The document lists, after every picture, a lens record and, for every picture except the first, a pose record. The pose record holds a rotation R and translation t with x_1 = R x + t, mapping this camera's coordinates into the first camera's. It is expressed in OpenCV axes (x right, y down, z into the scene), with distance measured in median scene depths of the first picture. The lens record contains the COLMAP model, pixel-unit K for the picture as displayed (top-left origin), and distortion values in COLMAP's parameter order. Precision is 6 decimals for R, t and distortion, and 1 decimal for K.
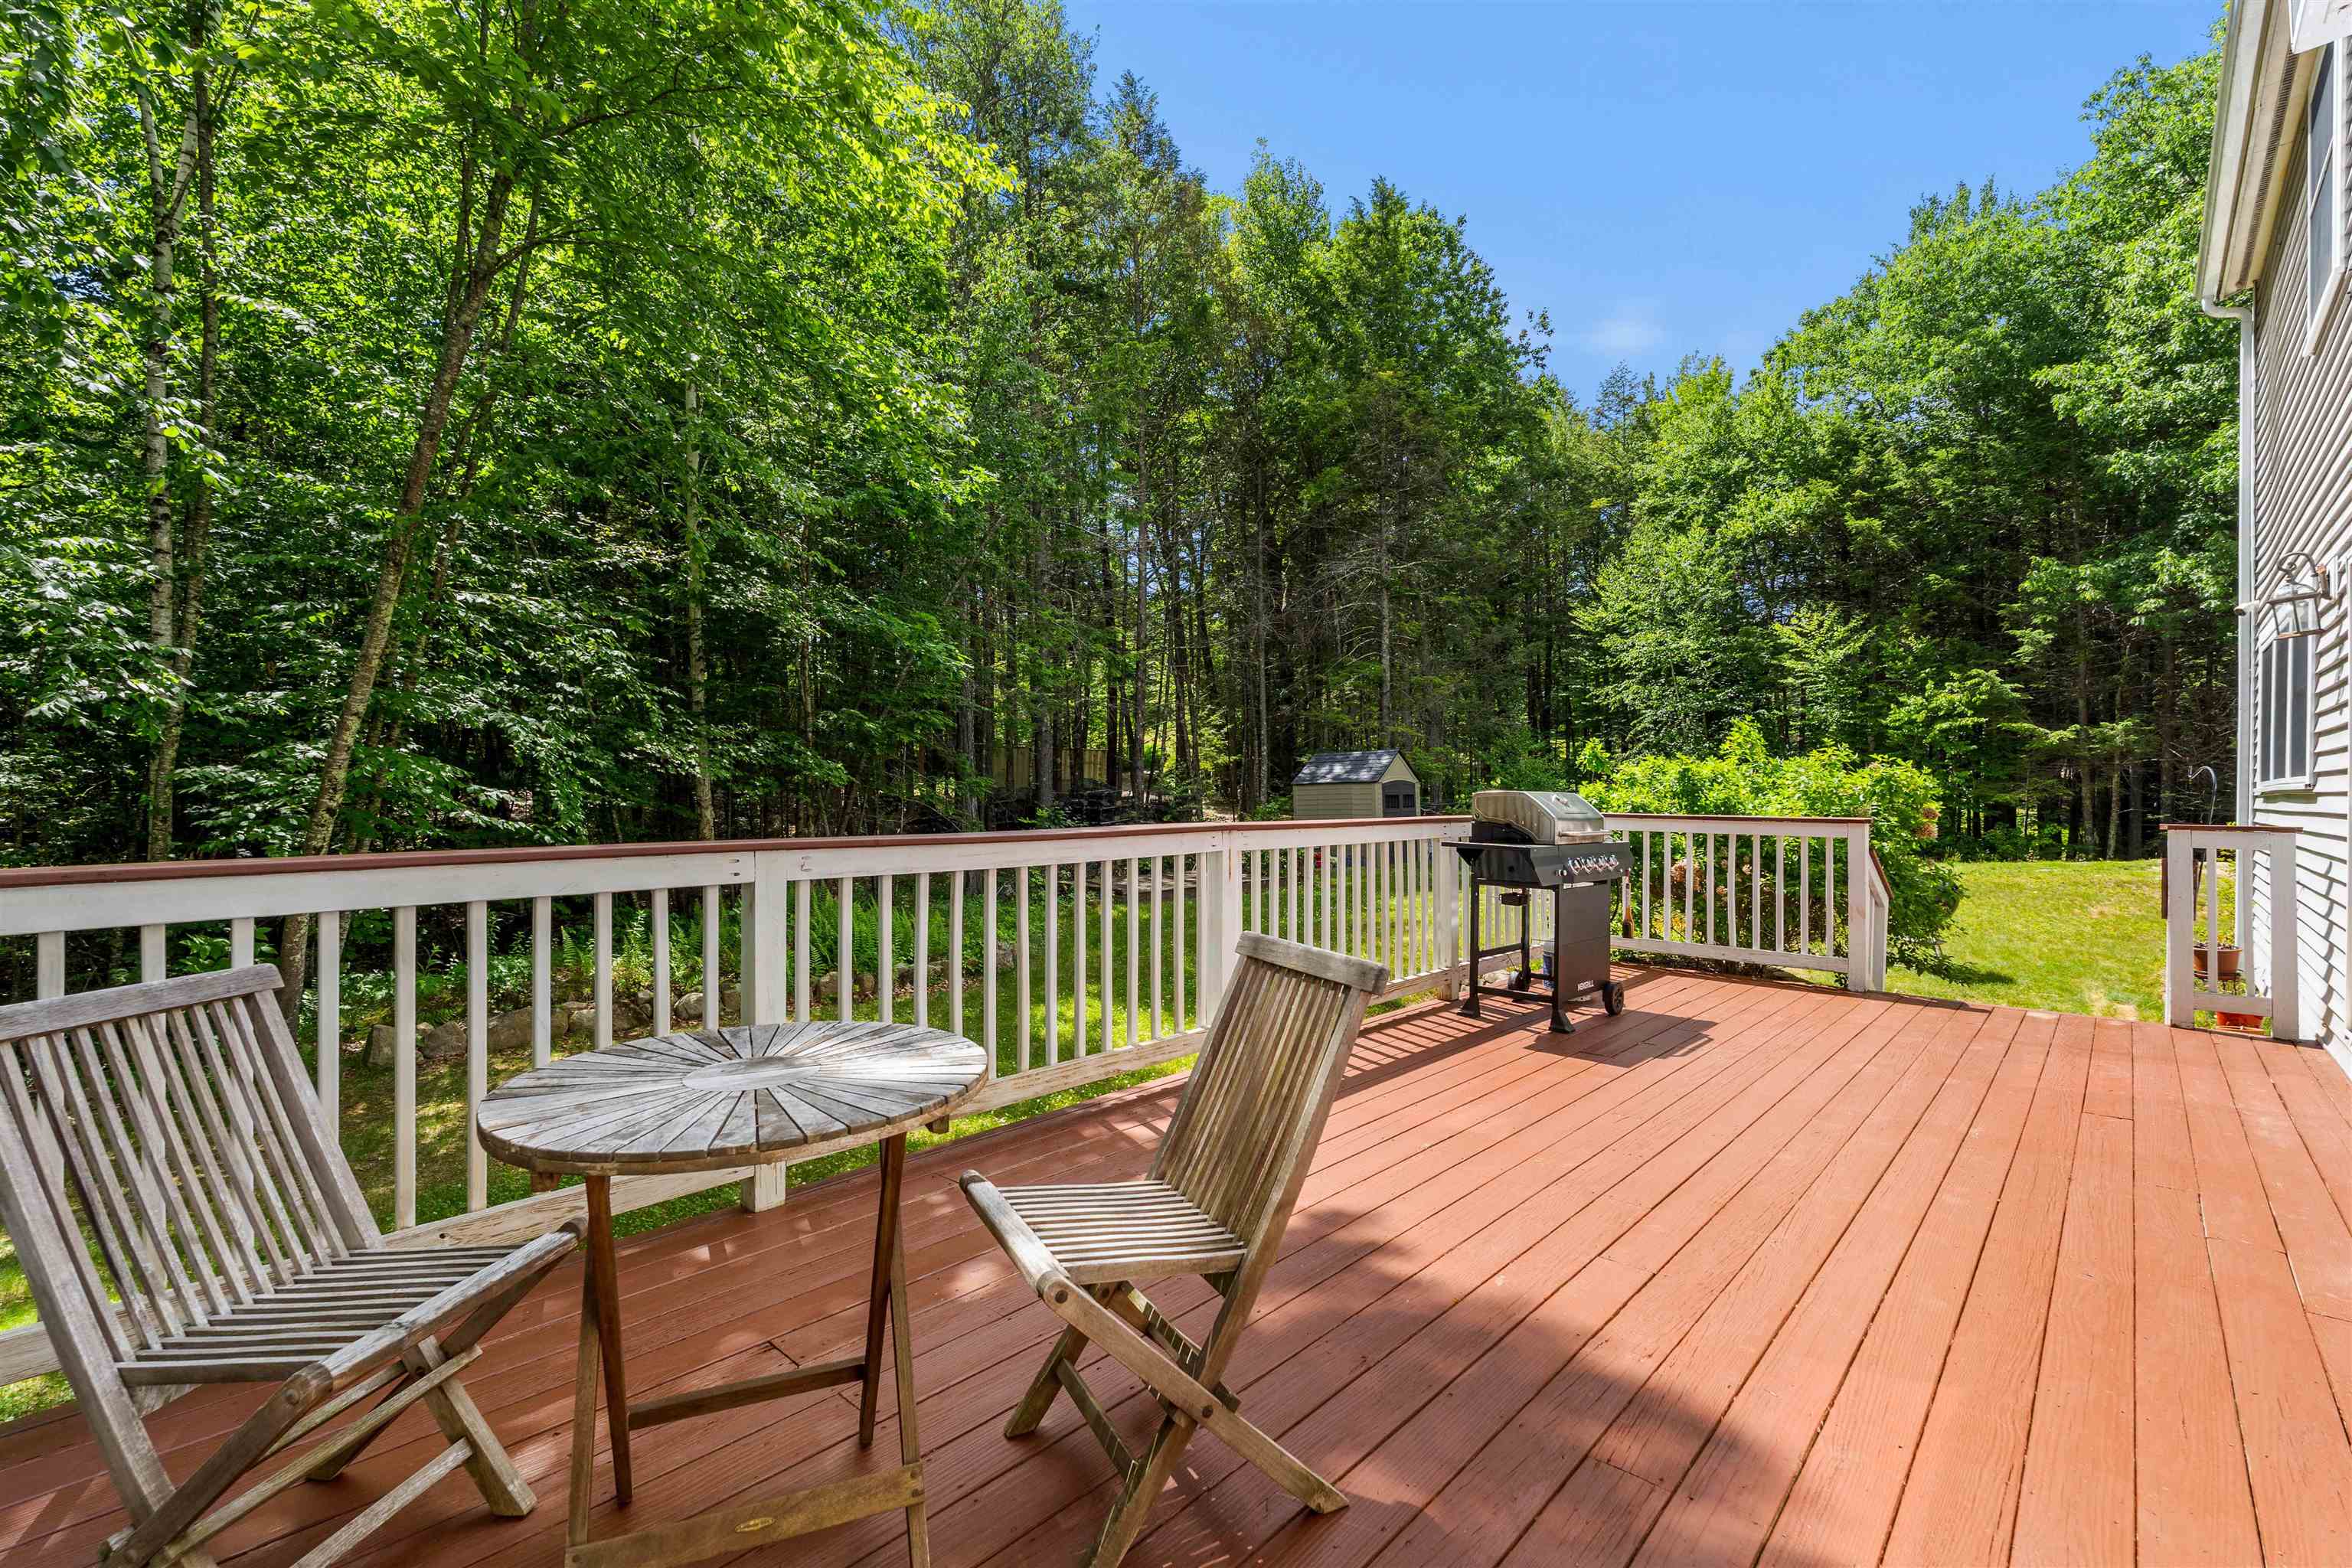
lens RADIAL K [[1044.7, 0, 1177.2], [0, 1044.7, 772.3], [0, 0, 1]] dist [-0.001750, 0.000094]
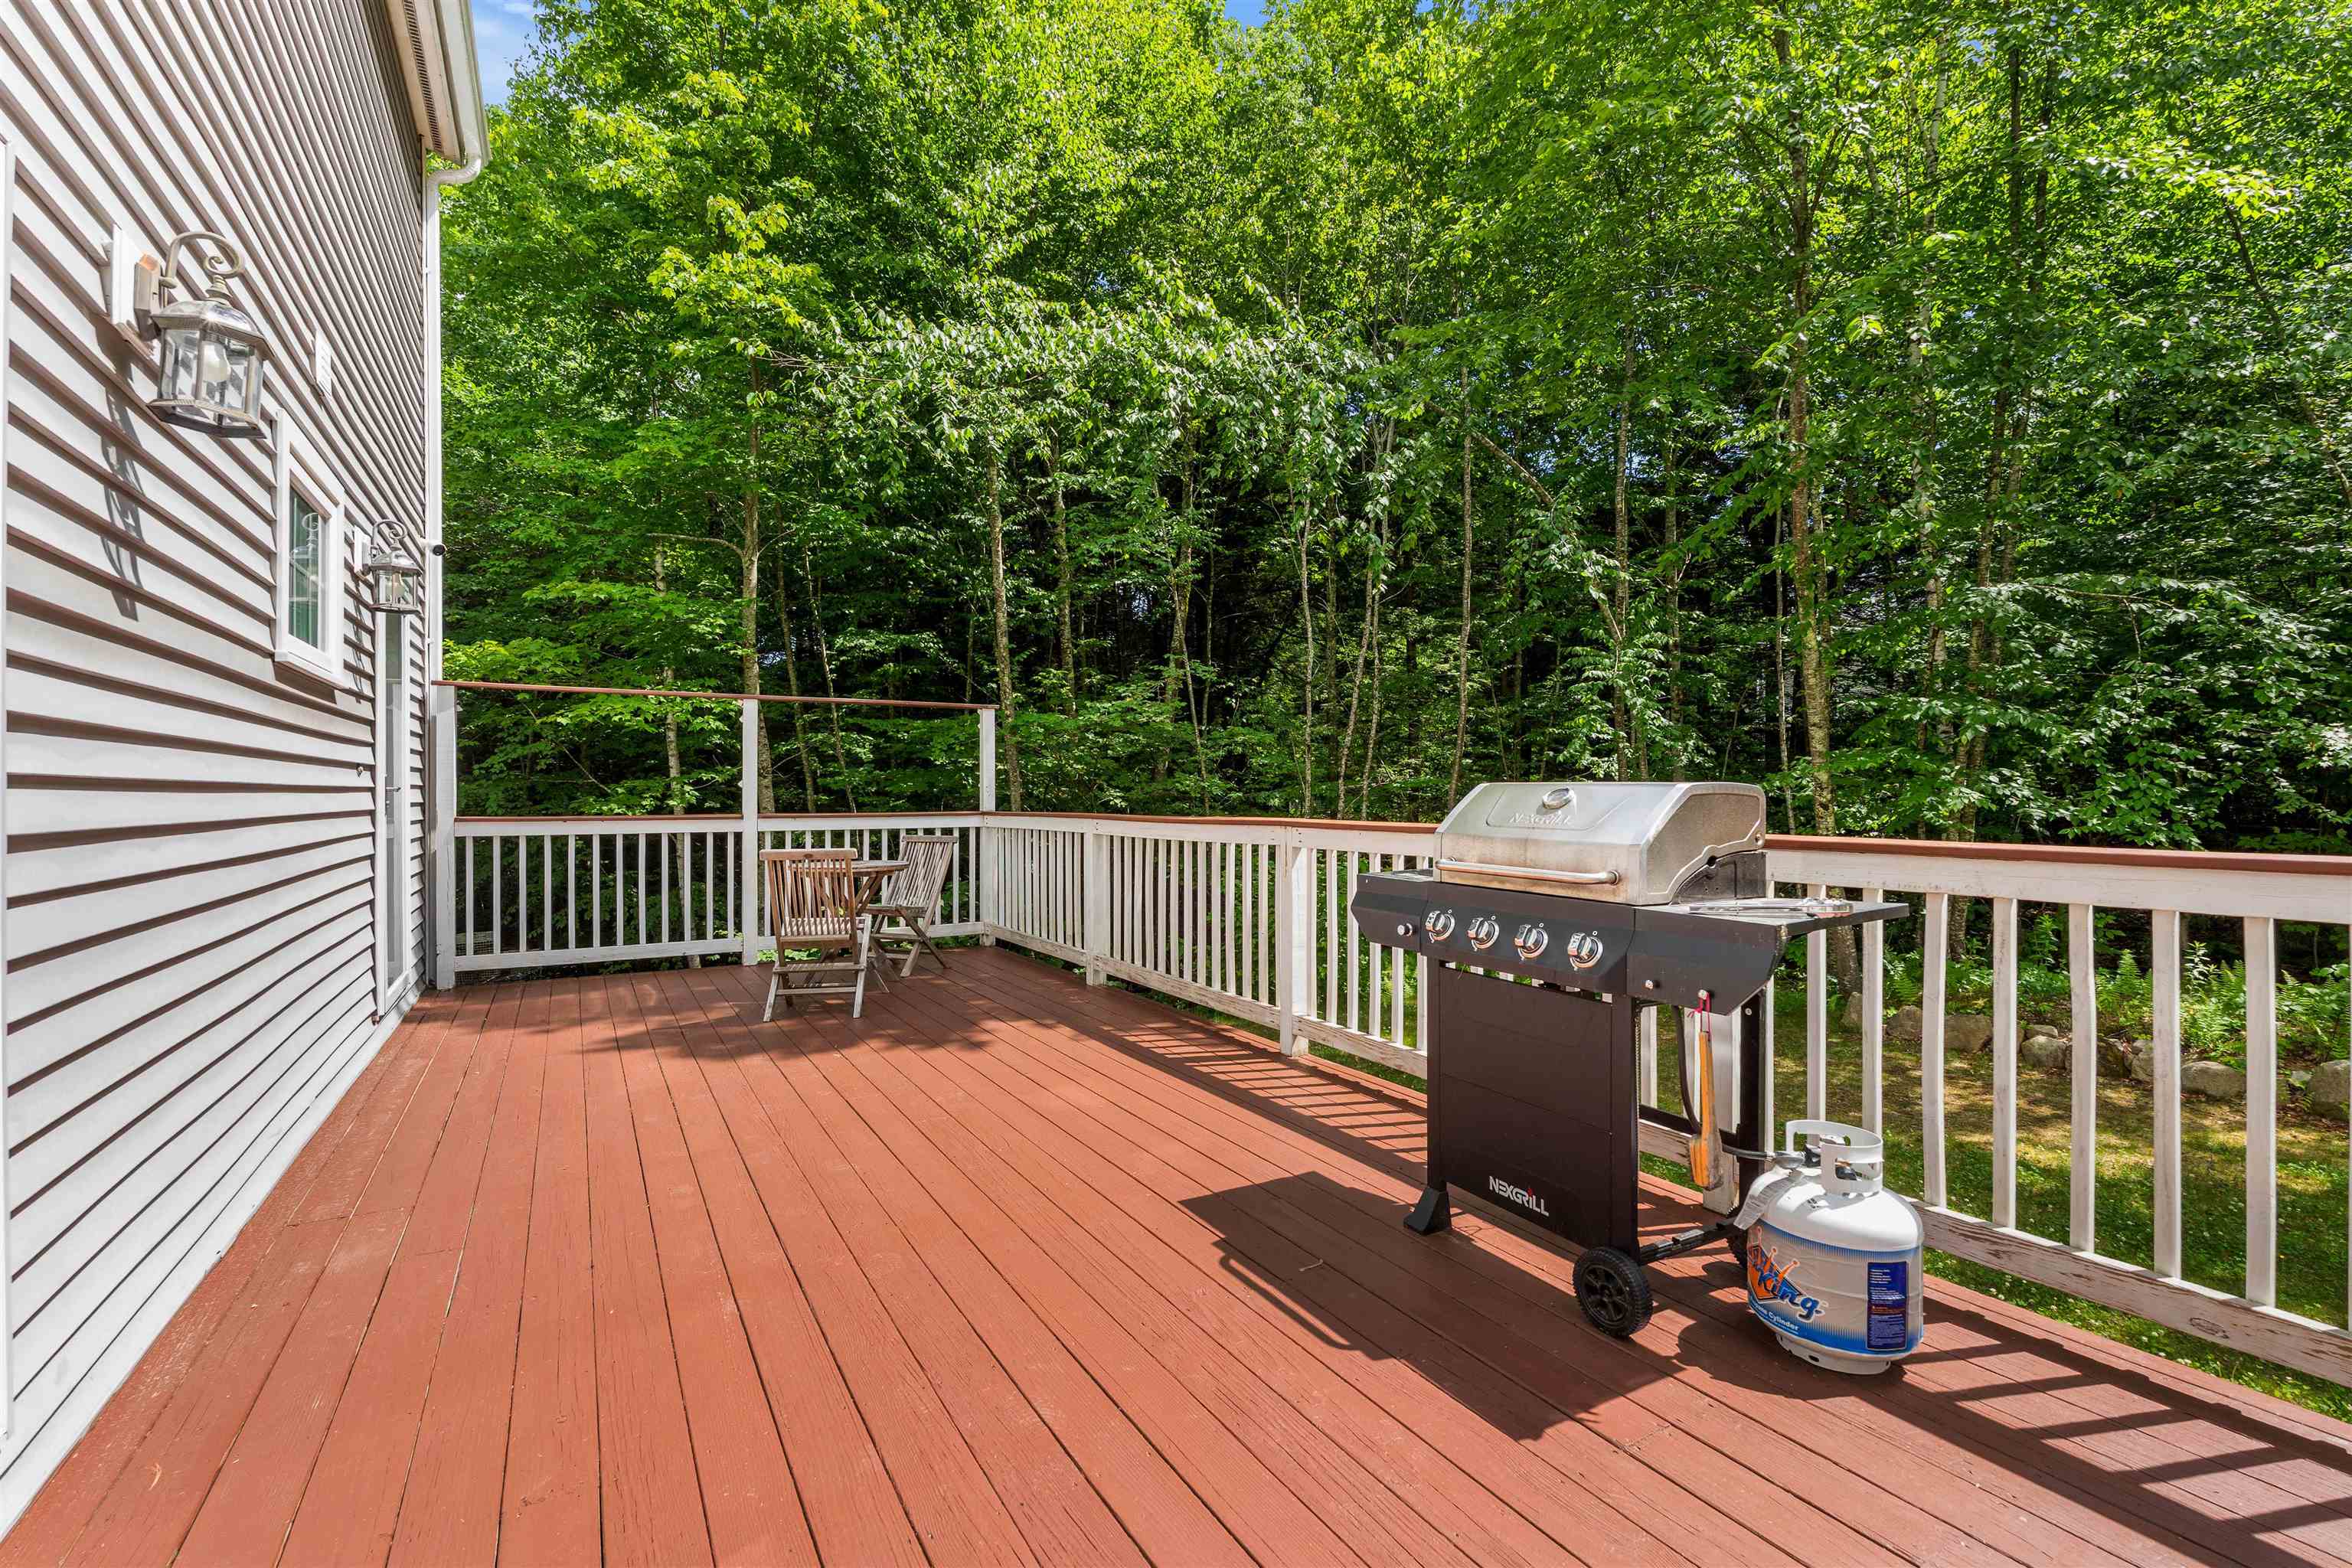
lens RADIAL K [[1044.7, 0, 1177.2], [0, 1044.7, 772.3], [0, 0, 1]] dist [-0.001750, 0.000094]
pose [[-0.299022, -0.018260, -0.954071, 1.113038], [0.023705, 0.999366, -0.026557, 0.027493], [0.953952, -0.030558, -0.298400, 1.250837]]
